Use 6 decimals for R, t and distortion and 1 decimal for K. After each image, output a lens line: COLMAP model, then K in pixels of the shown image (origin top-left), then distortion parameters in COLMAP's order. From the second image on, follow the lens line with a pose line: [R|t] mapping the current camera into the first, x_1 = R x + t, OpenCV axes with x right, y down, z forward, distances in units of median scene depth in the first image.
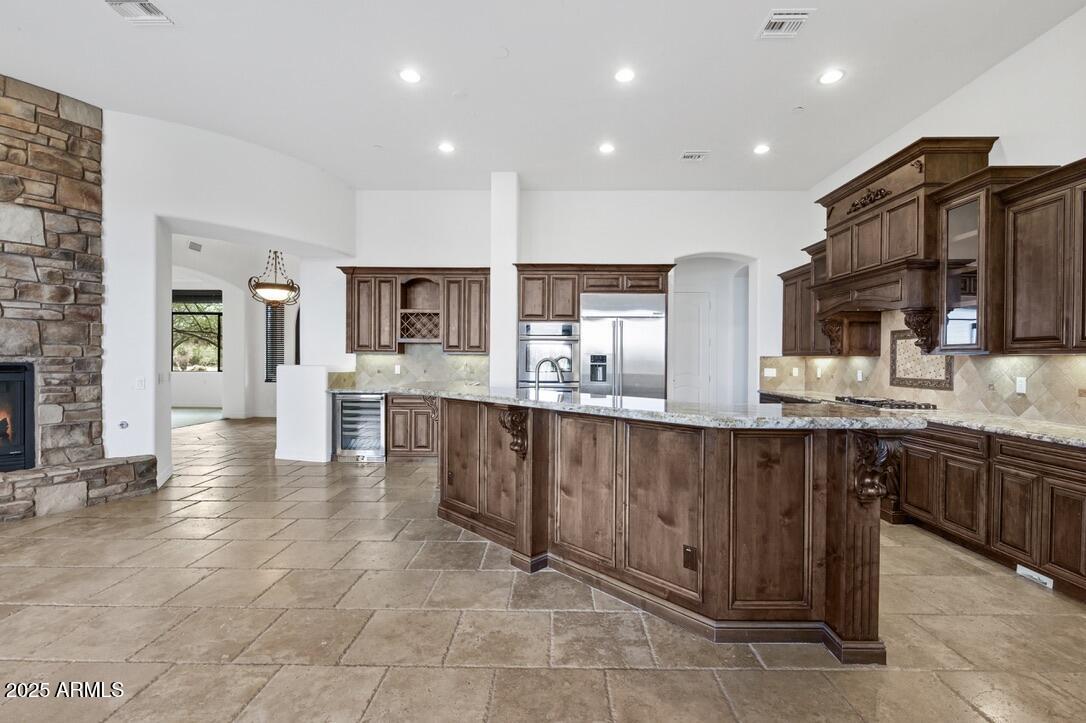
lens RADIAL K [[478.9, 0, 551.2], [0, 478.9, 362.3], [0, 0, 1]] dist [0.003061, -0.001708]
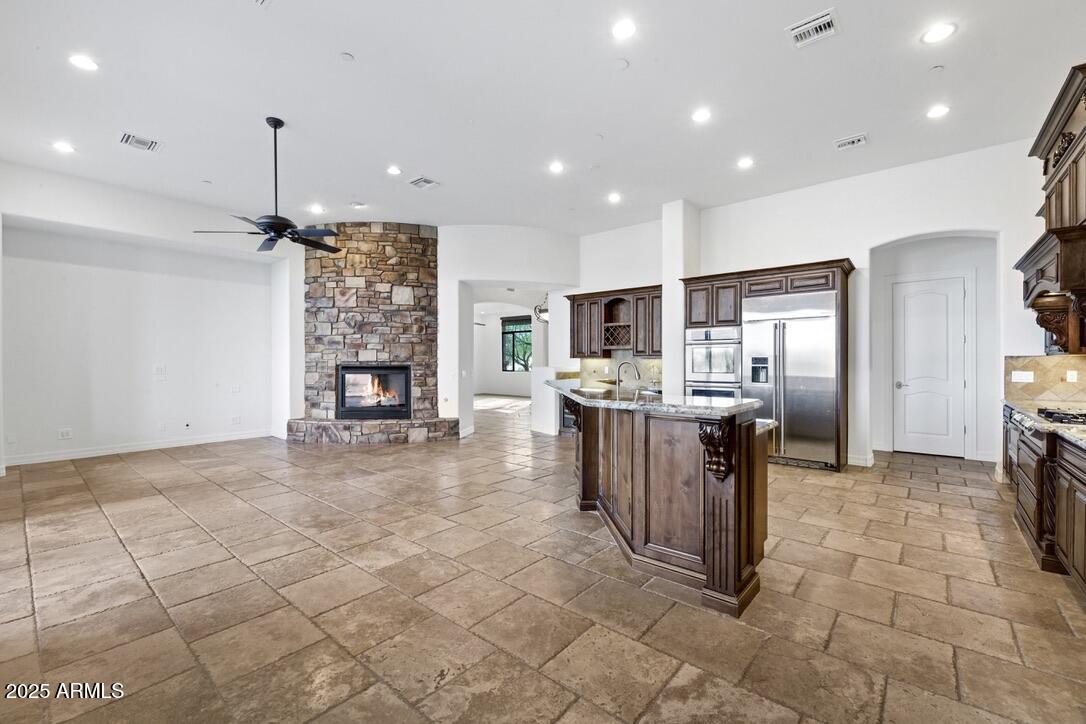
lens RADIAL K [[457.9, 0, 538.6], [0, 457.9, 362.8], [0, 0, 1]] dist [-0.001102, 0.000103]
pose [[0.763337, -0.004798, -0.645982, 0.497412], [0.001136, 0.999981, -0.006085, 0.003647], [0.645999, 0.003911, 0.763328, -0.085035]]
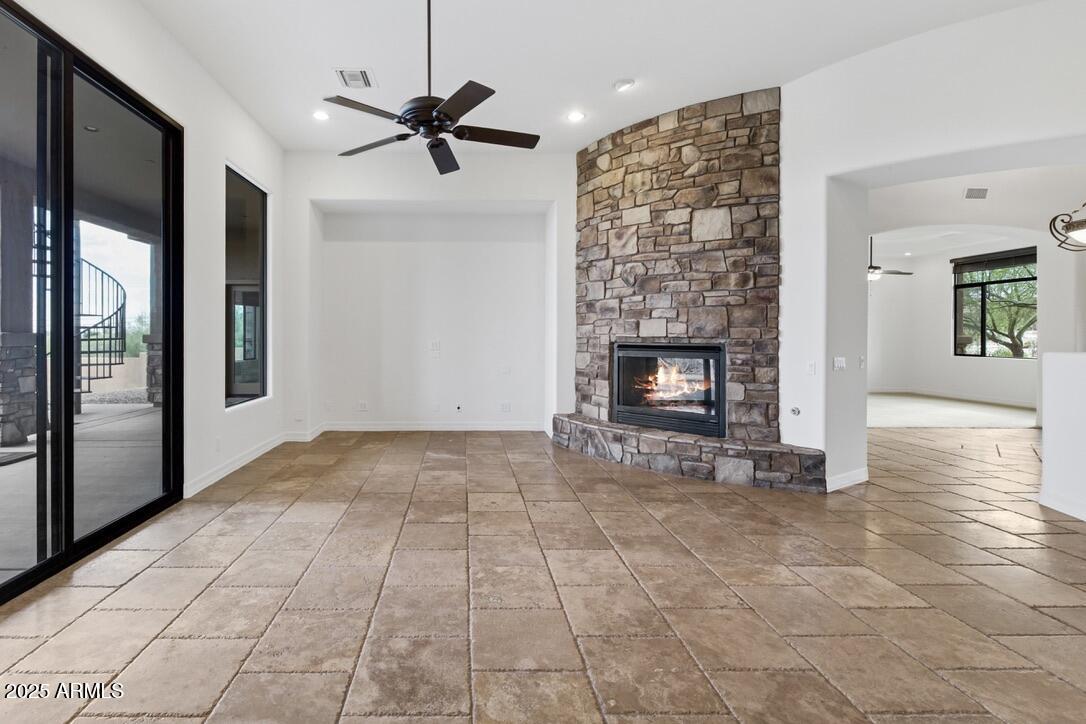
lens RADIAL K [[504.3, 0, 463.8], [0, 504.3, 337.2], [0, 0, 1]] dist [0.000237, -0.000277]
pose [[0.013171, -0.003838, -0.999906, 0.088422], [-0.010188, 0.999940, -0.003973, -0.003935], [0.999861, 0.010240, 0.013131, 0.350011]]
